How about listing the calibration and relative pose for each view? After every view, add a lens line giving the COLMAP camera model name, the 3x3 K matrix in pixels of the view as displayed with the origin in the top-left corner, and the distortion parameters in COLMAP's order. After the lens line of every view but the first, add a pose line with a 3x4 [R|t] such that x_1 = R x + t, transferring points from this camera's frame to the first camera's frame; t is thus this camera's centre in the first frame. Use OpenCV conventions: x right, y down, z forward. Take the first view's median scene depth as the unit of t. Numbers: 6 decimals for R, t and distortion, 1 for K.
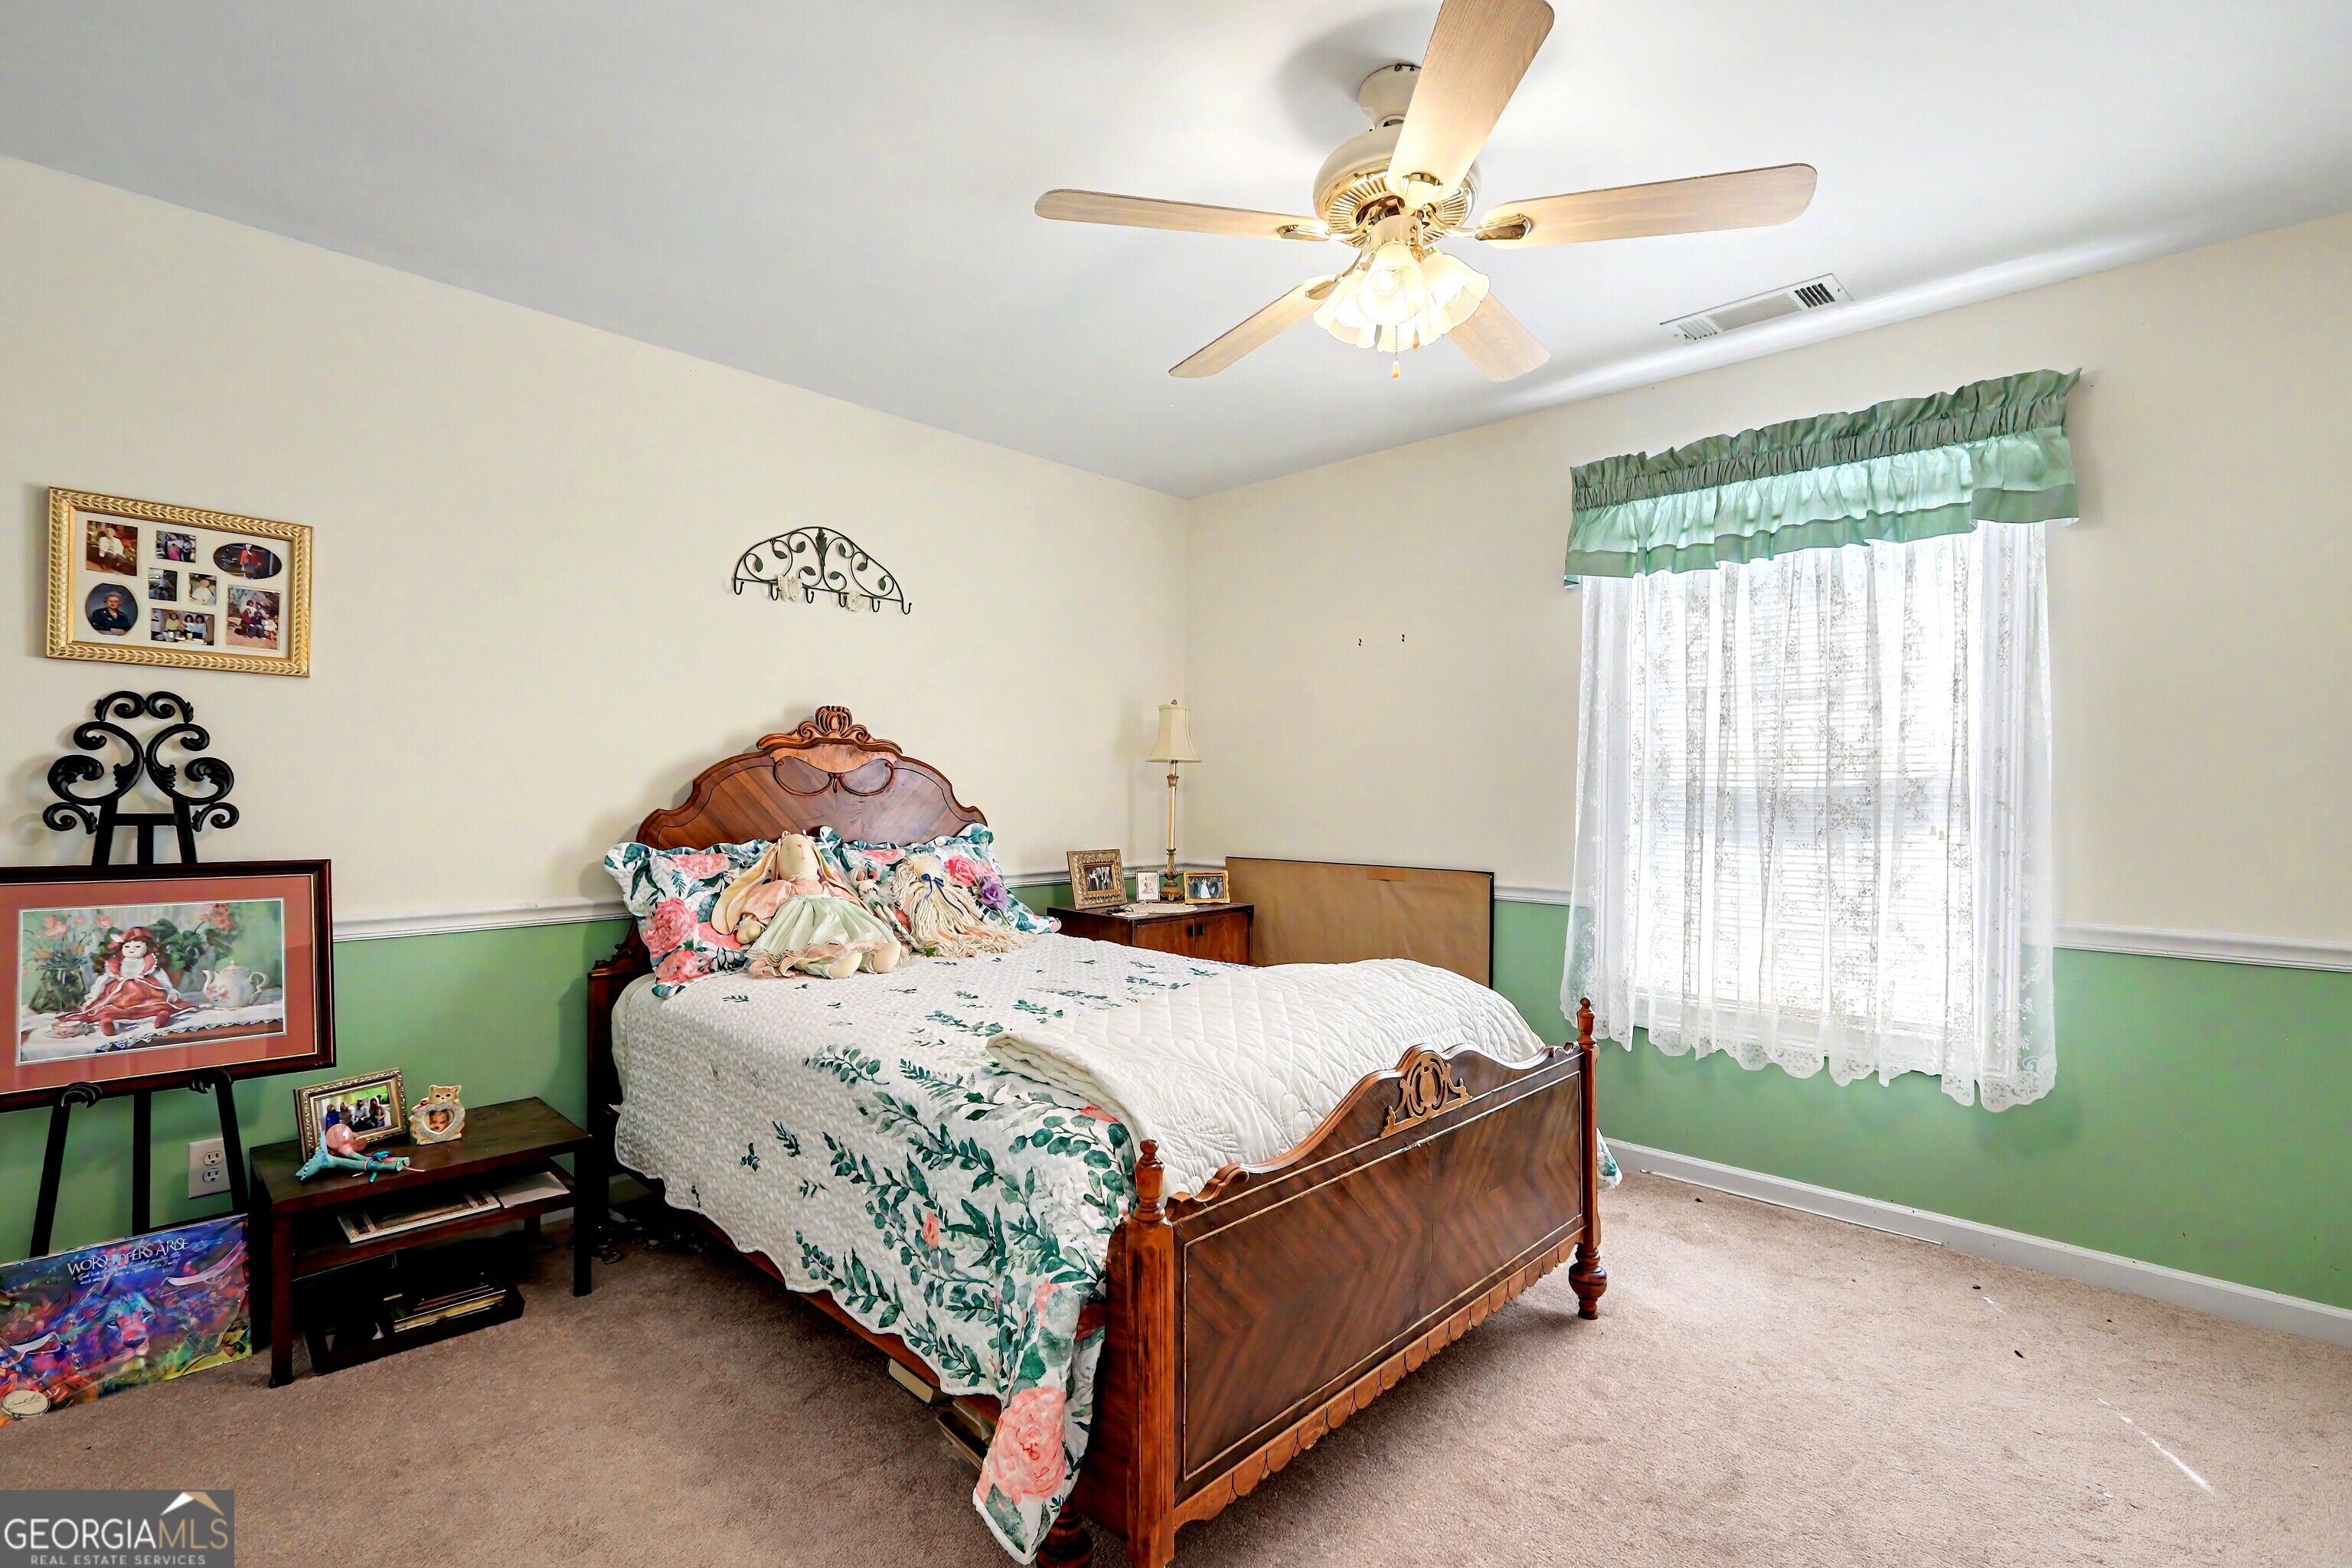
lens RADIAL K [[1077.8, 0, 1164.5], [0, 1077.8, 791.7], [0, 0, 1]] dist [-0.000886, -0.000040]
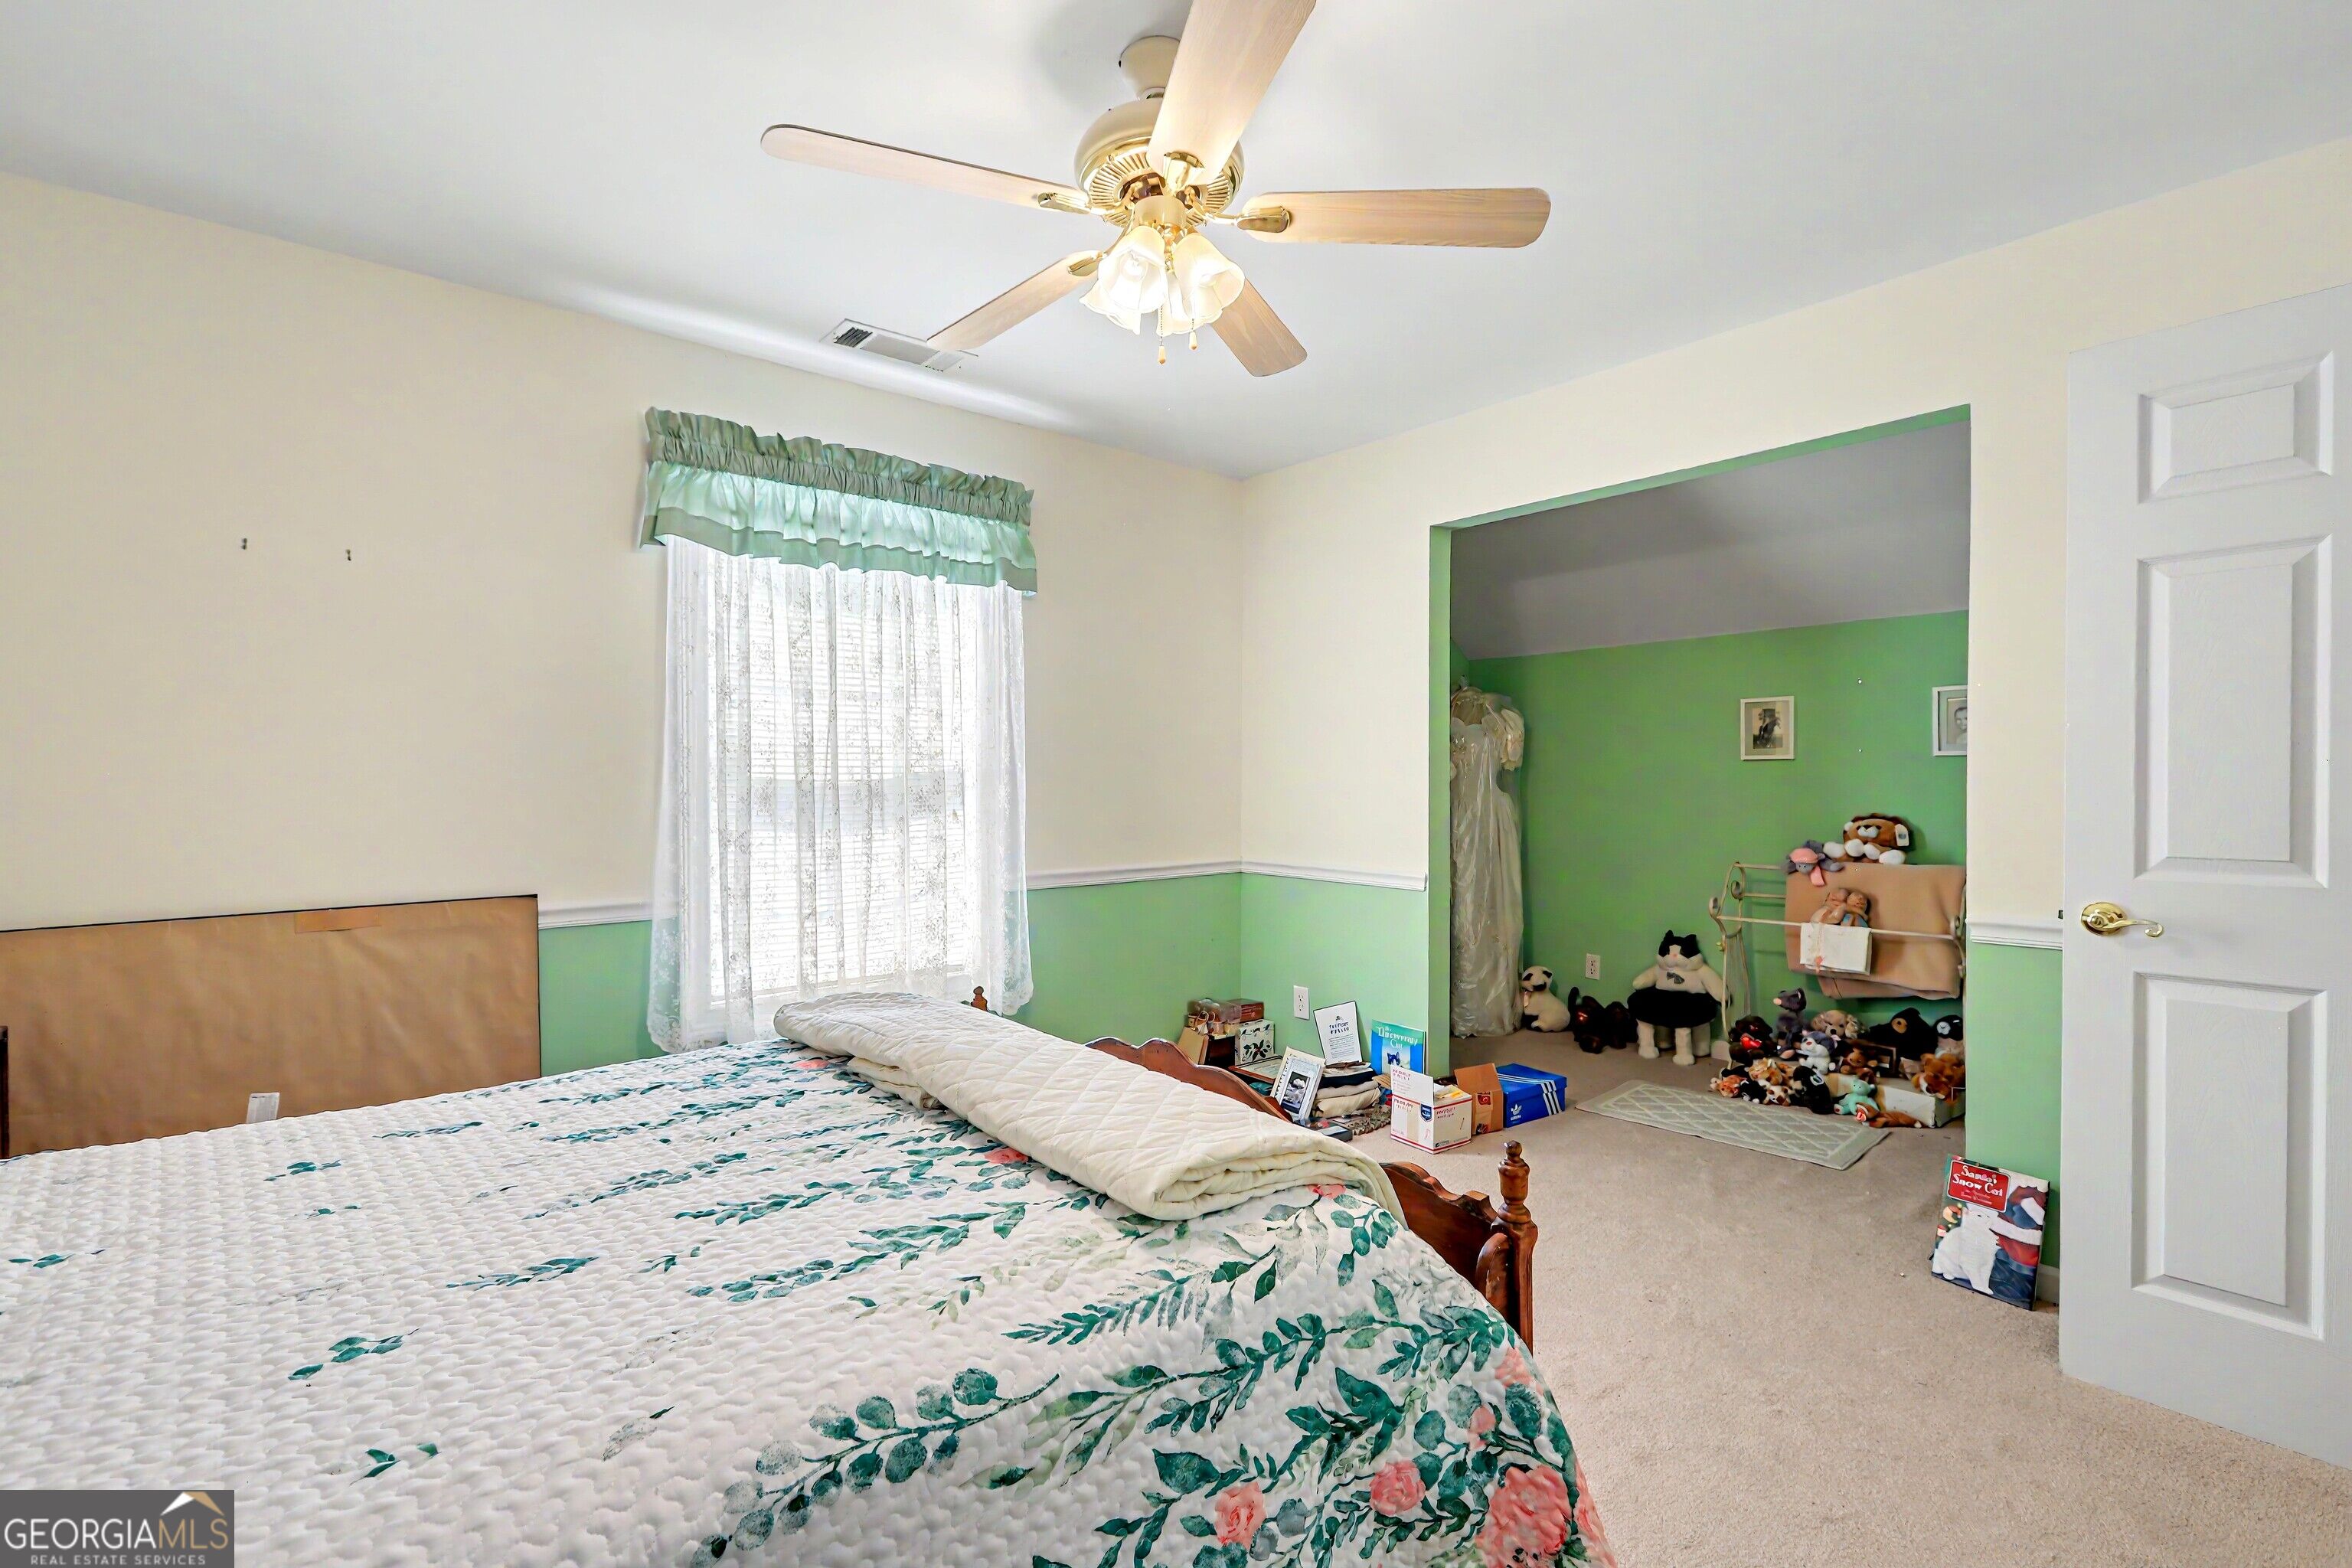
lens RADIAL K [[1077.8, 0, 1163.6], [0, 1077.8, 778.9], [0, 0, 1]] dist [-0.000886, -0.000040]
pose [[0.088499, -0.008561, 0.996040, -0.568046], [0.007266, 0.999942, 0.007949, -0.012726], [-0.996050, 0.006534, 0.088556, 0.675694]]
